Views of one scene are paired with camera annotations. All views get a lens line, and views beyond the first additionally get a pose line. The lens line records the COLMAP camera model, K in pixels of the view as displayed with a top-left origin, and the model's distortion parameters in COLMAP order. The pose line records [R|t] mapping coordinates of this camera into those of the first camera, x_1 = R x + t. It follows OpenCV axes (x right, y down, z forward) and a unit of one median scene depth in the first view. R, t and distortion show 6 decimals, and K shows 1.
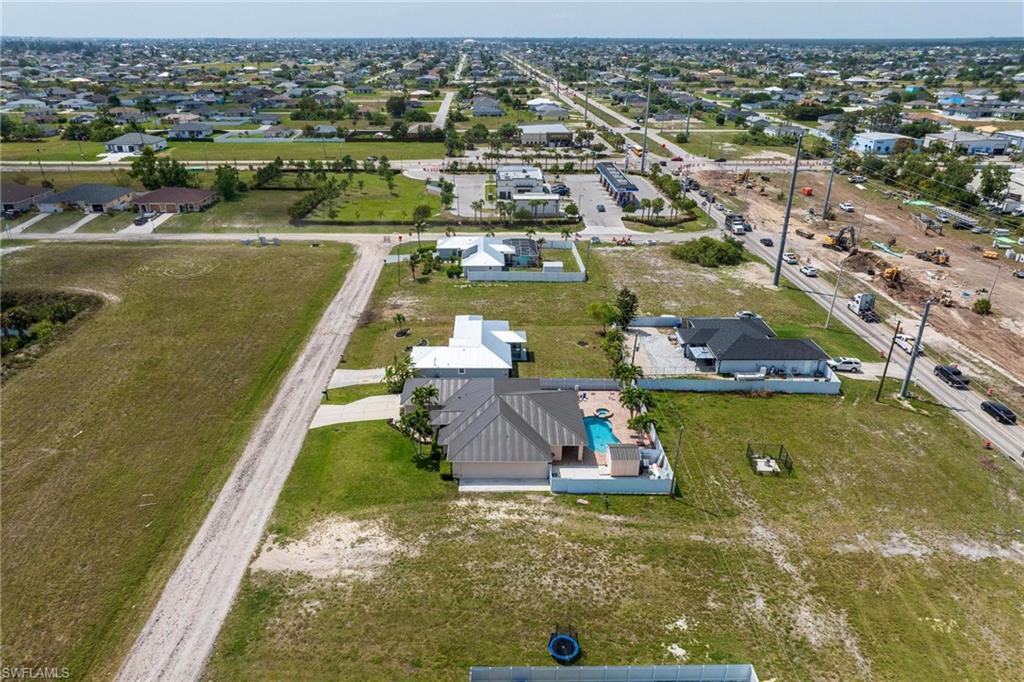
lens RADIAL K [[712.6, 0, 491.9], [0, 712.6, 342.1], [0, 0, 1]] dist [-0.004220, -0.003287]
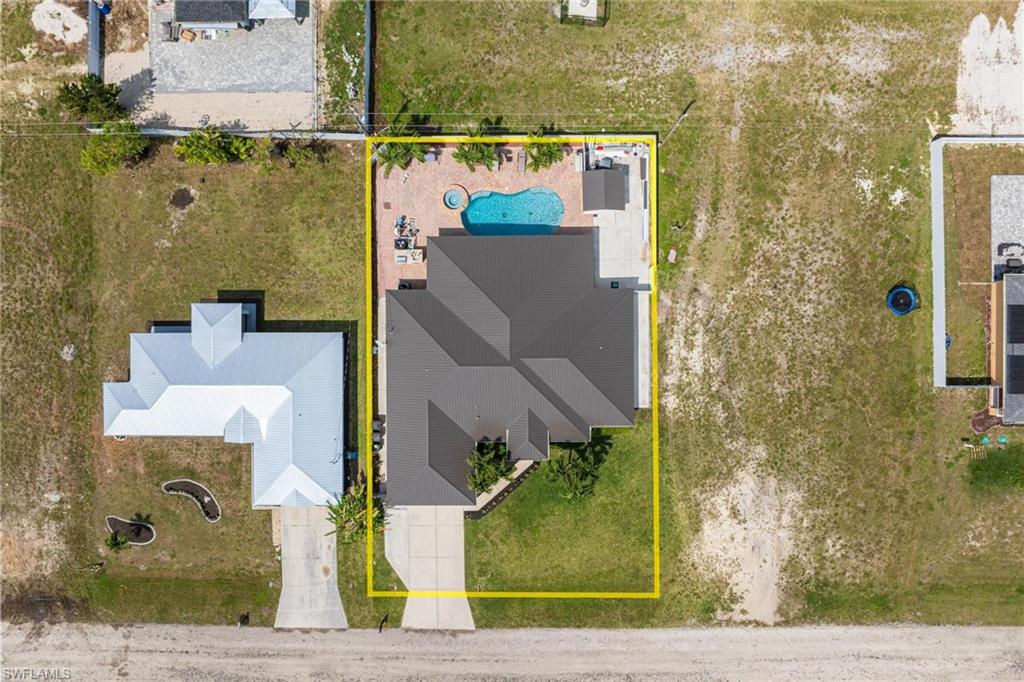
lens RADIAL K [[704.8, 0, 512.0], [0, 704.8, 341.0], [0, 0, 1]] dist [-0.039112, 0.001771]
pose [[0.003730, -0.999993, -0.000430, 0.029401], [0.411054, 0.001142, 0.911610, -0.600456], [-0.911603, -0.003577, 0.411055, 0.850728]]
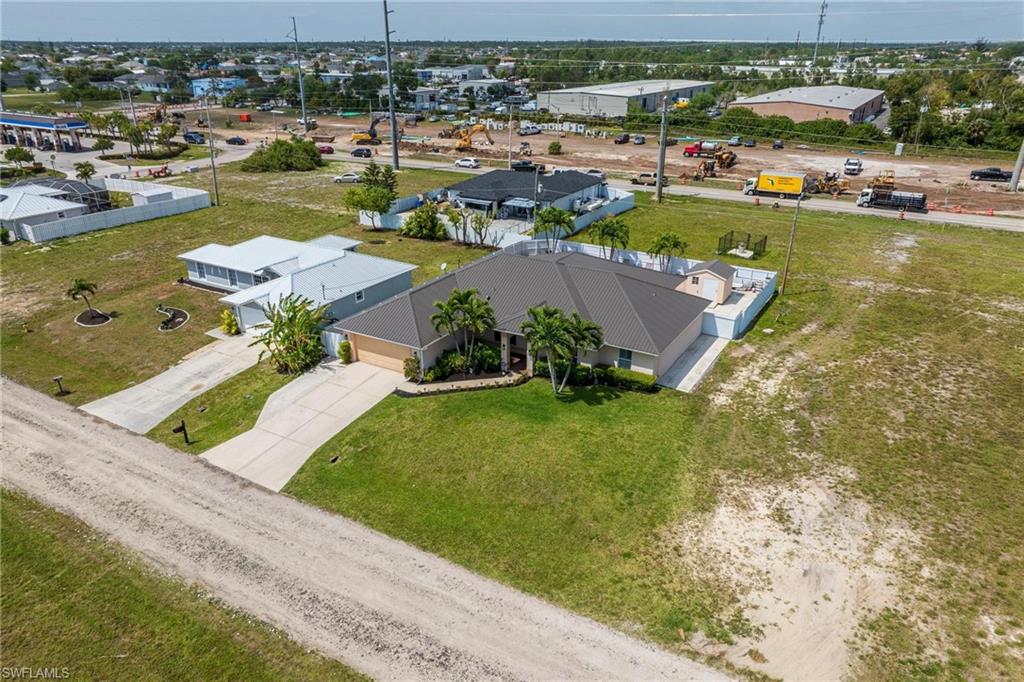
lens RADIAL K [[709.9, 0, 508.3], [0, 709.9, 340.4], [0, 0, 1]] dist [-0.025970, 0.026703]
pose [[0.518717, -0.335712, 0.786276, -0.587941], [0.333632, 0.926247, 0.175373, 0.019253], [-0.787161, 0.171358, 0.592464, 0.798637]]
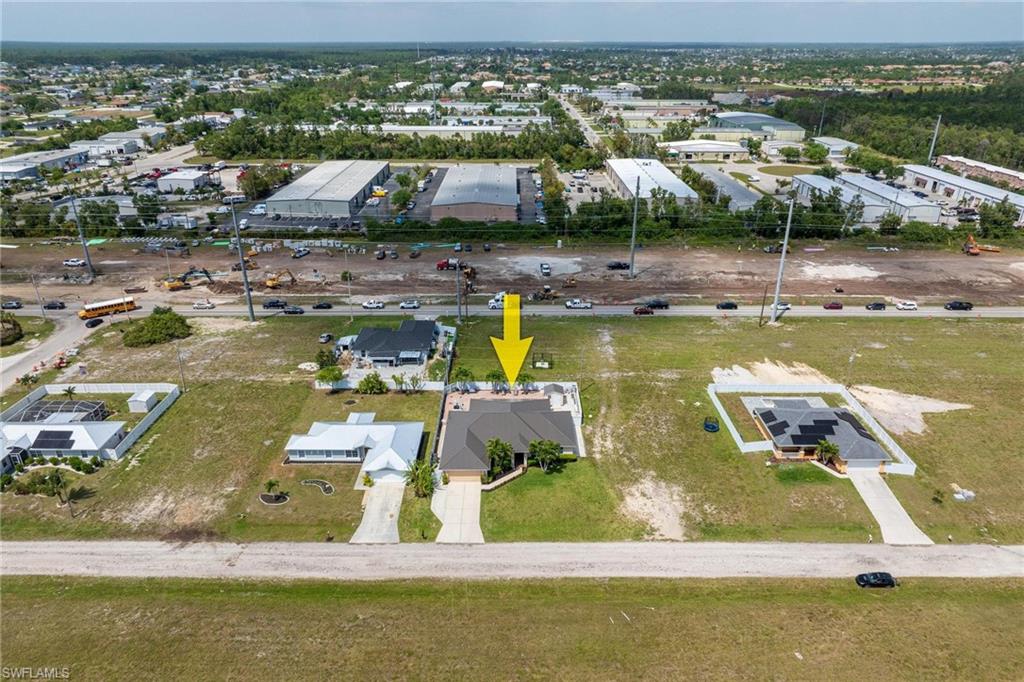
lens RADIAL K [[712.6, 0, 491.9], [0, 712.6, 342.1], [0, 0, 1]] dist [-0.004220, -0.003287]
pose [[0.034291, -0.391286, 0.919630, -1.357113], [0.399795, 0.848709, 0.346202, -0.595932], [-0.915963, 0.355792, 0.185537, 0.857251]]
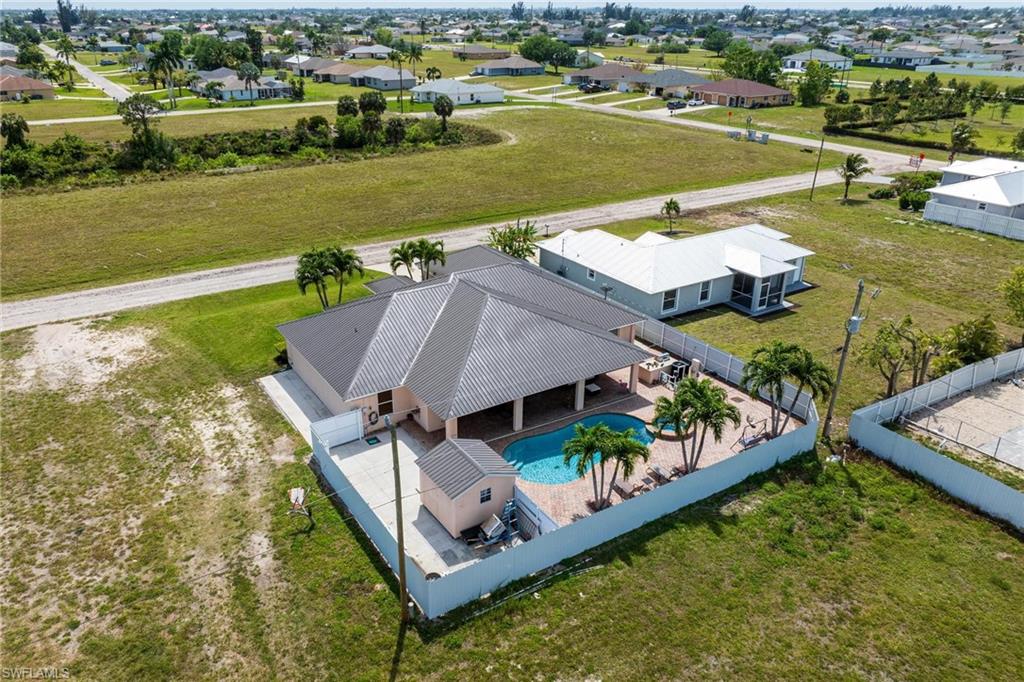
lens RADIAL K [[747.4, 0, 489.5], [0, 747.4, 342.7], [0, 0, 1]] dist [-0.007240, -0.002713]
pose [[0.526423, 0.345327, -0.776935, 0.527486], [-0.329759, 0.925199, 0.187793, 0.009199], [0.783670, 0.157343, 0.600920, 0.814724]]
